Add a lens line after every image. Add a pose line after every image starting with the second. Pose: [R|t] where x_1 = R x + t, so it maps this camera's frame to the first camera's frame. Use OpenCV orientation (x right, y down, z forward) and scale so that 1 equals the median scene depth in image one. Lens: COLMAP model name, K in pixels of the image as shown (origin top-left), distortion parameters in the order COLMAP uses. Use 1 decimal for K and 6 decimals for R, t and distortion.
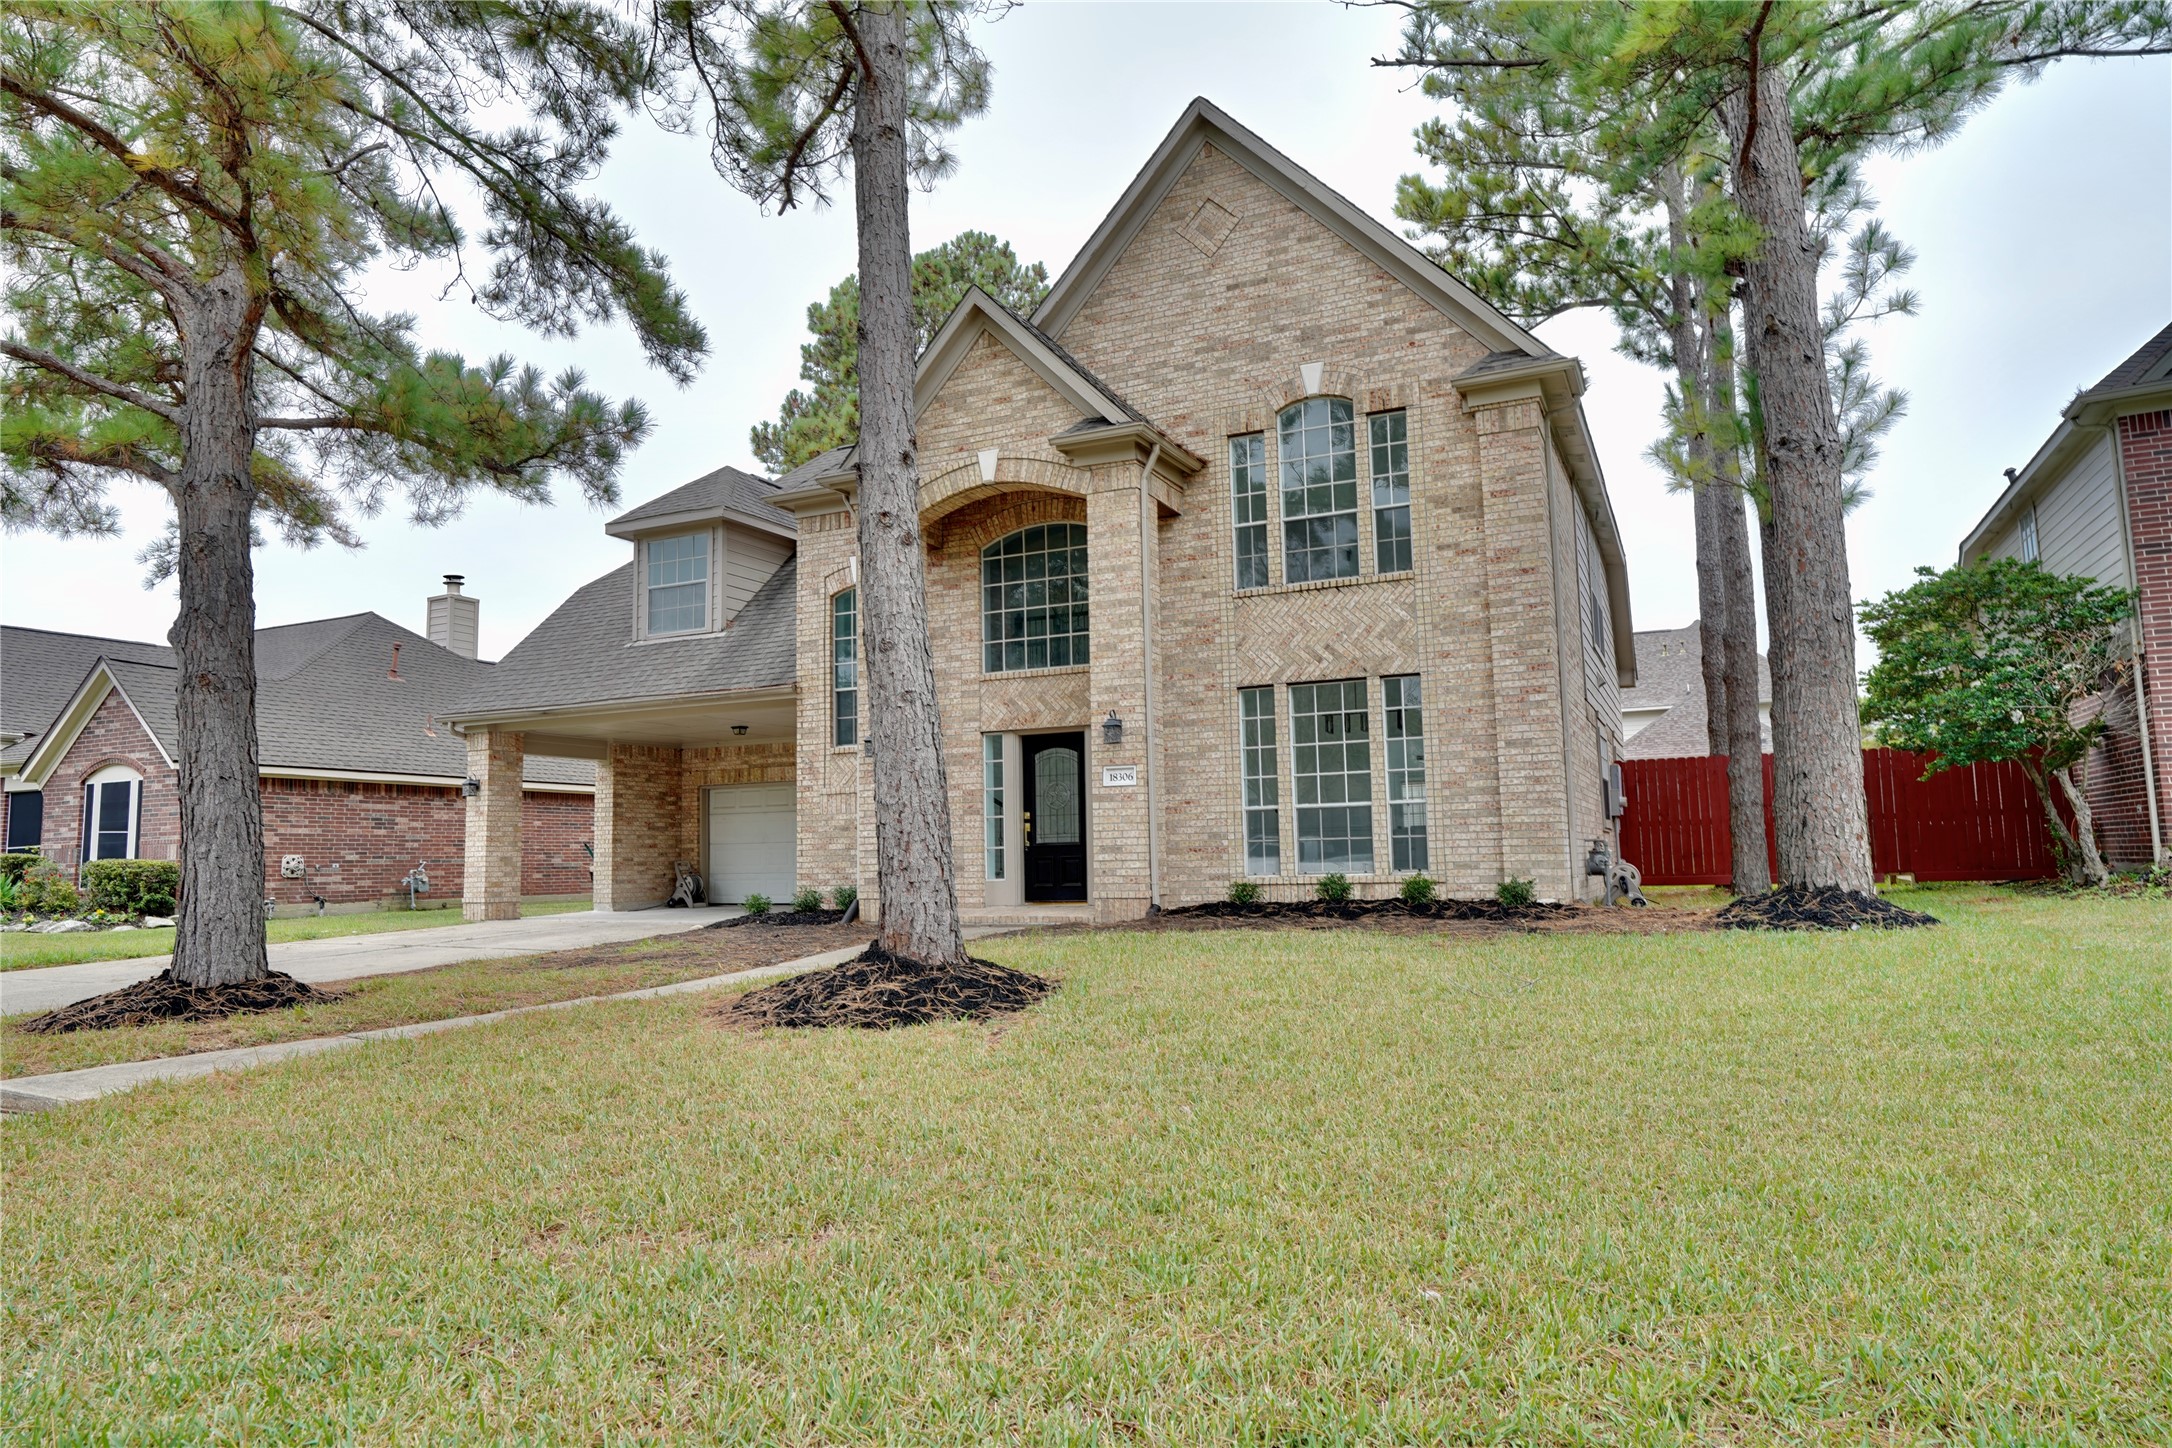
lens RADIAL K [[1293.3, 0, 1087.1], [0, 1293.3, 720.1], [0, 0, 1]] dist [-0.000682, -0.000005]
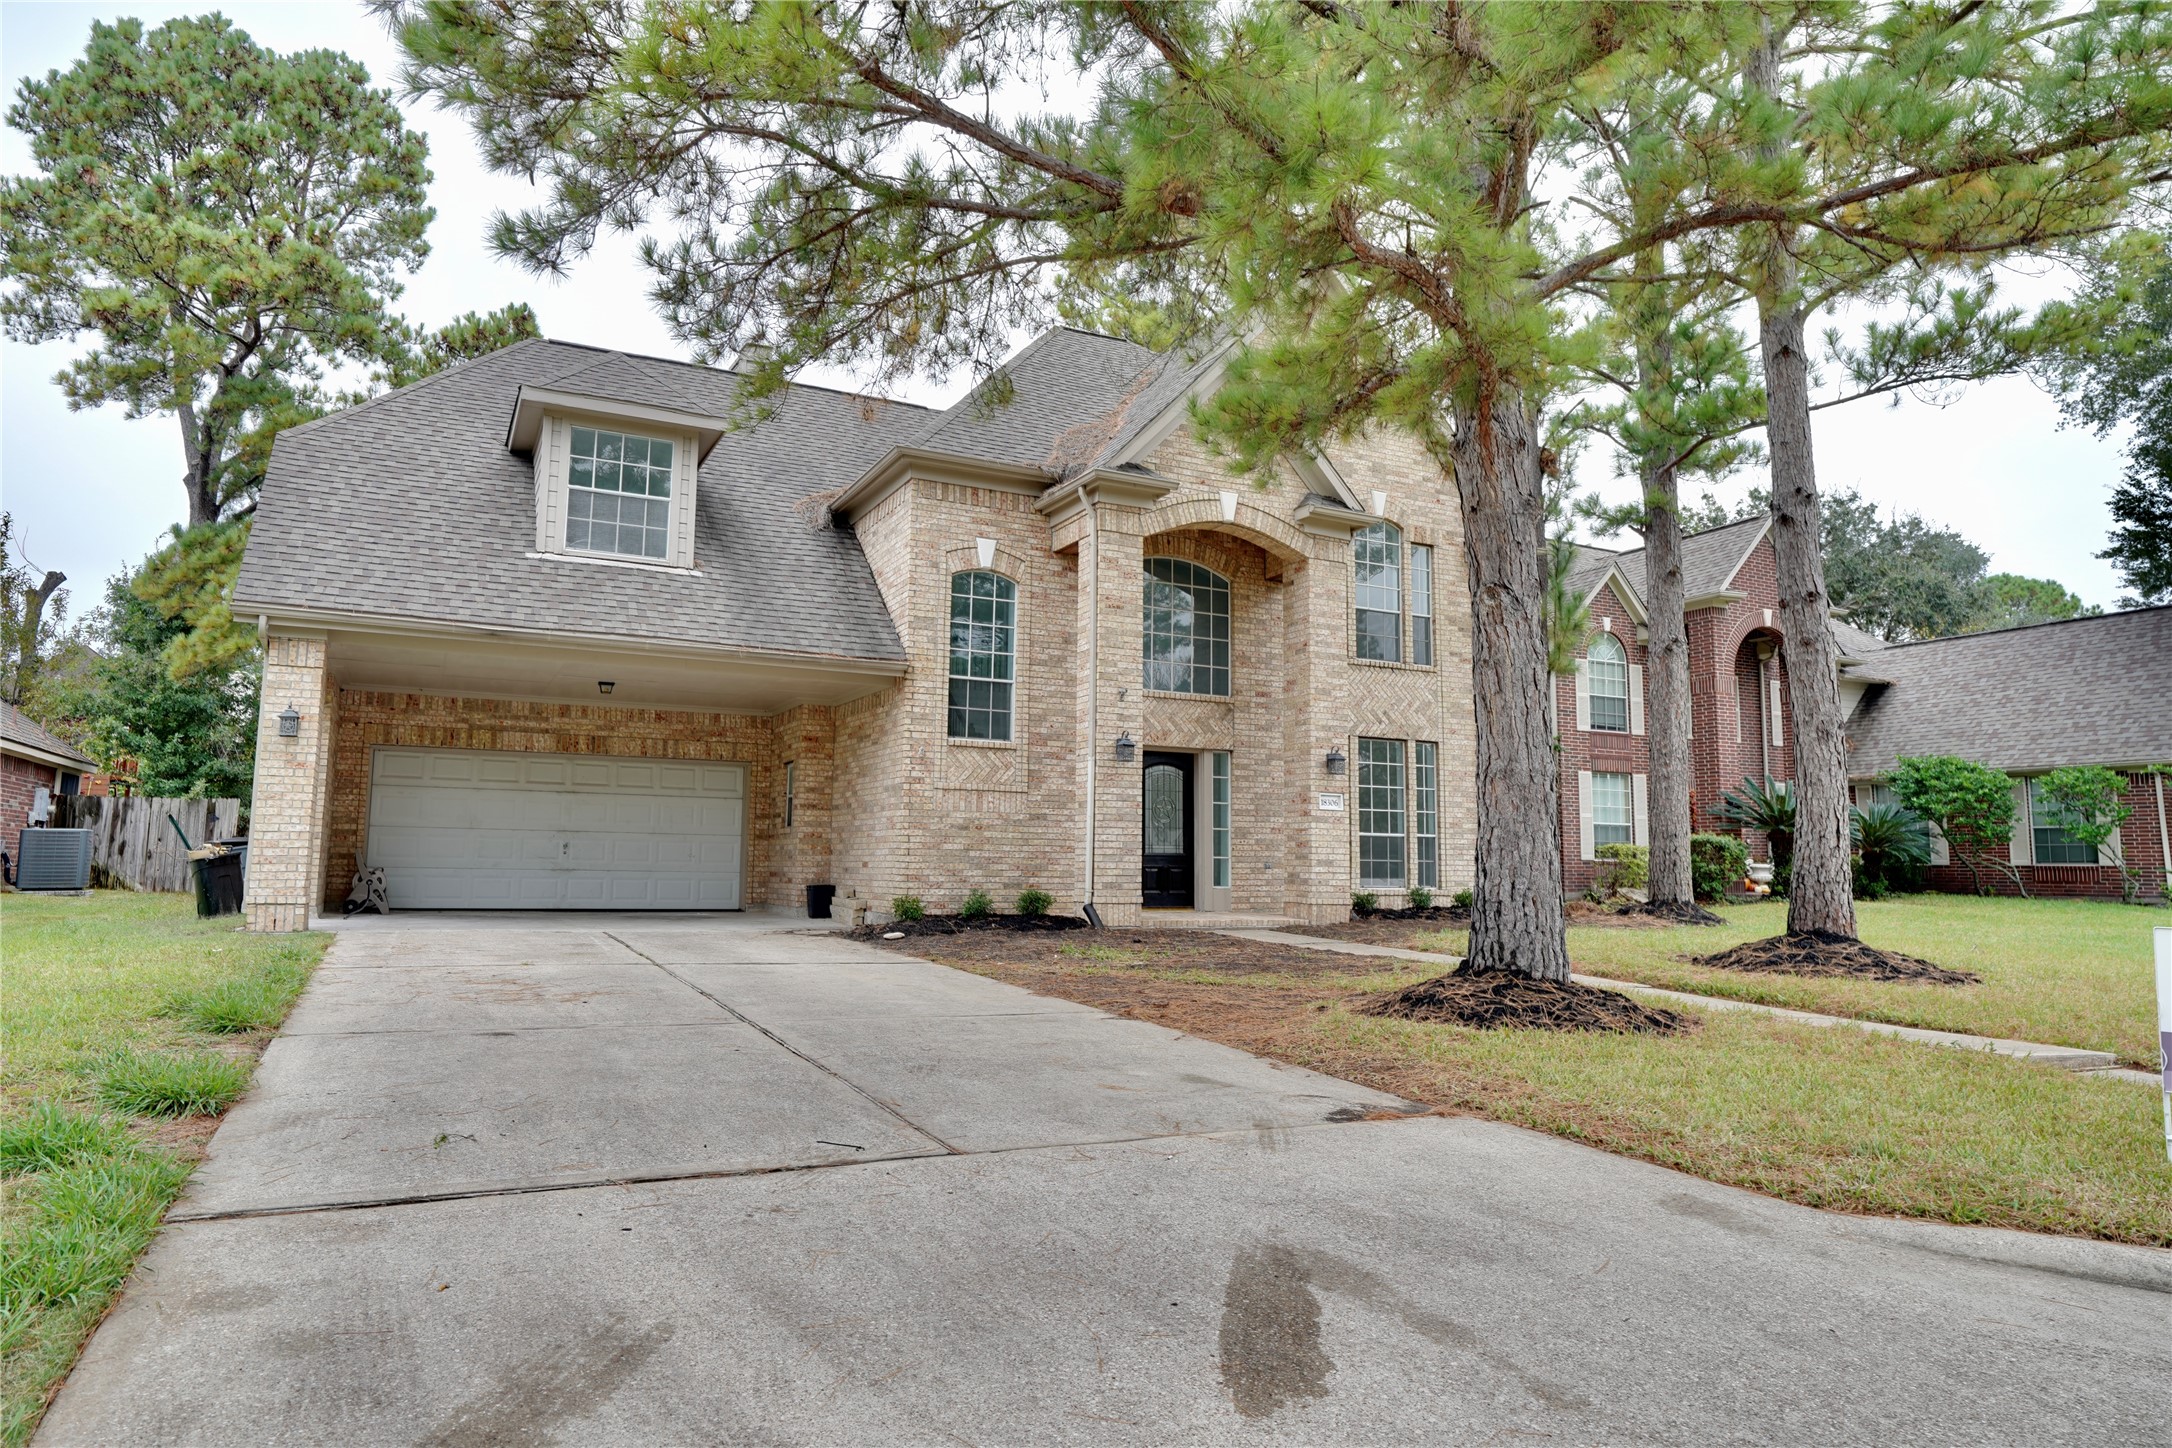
lens RADIAL K [[1293.3, 0, 1085.8], [0, 1293.3, 723.3], [0, 0, 1]] dist [-0.000682, -0.000005]
pose [[0.631014, 0.118708, 0.766636, -1.003966], [-0.109695, 0.991947, -0.063306, 0.069310], [-0.767977, -0.044149, 0.638954, 0.403836]]
